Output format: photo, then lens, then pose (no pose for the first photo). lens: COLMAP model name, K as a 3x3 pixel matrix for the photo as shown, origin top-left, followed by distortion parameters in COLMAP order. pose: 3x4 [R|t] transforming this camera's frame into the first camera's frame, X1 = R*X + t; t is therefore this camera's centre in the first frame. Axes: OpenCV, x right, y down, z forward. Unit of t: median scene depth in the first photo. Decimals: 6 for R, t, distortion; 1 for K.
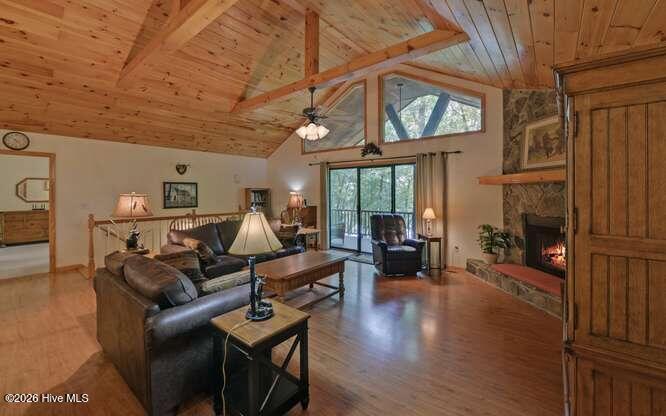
lens RADIAL K [[274.9, 0, 337.8], [0, 274.9, 193.3], [0, 0, 1]] dist [-0.010023, -0.000465]
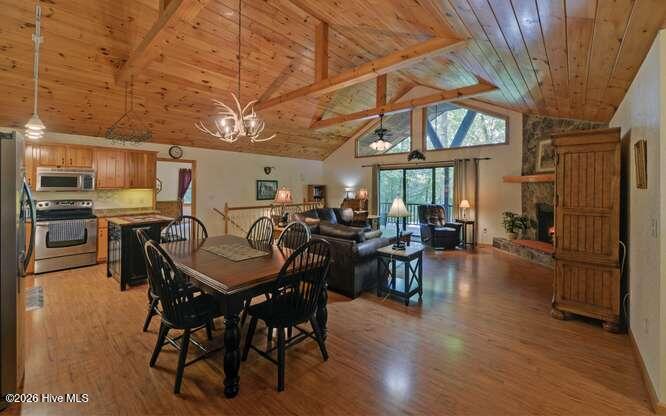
lens RADIAL K [[270.0, 0, 332.9], [0, 270.0, 192.2], [0, 0, 1]] dist [0.001152, 0.000059]
pose [[0.998056, 0.002849, -0.062262, -0.241901], [-0.002084, 0.999922, 0.012338, 0.000614], [0.062293, -0.012184, 0.997984, -0.386697]]
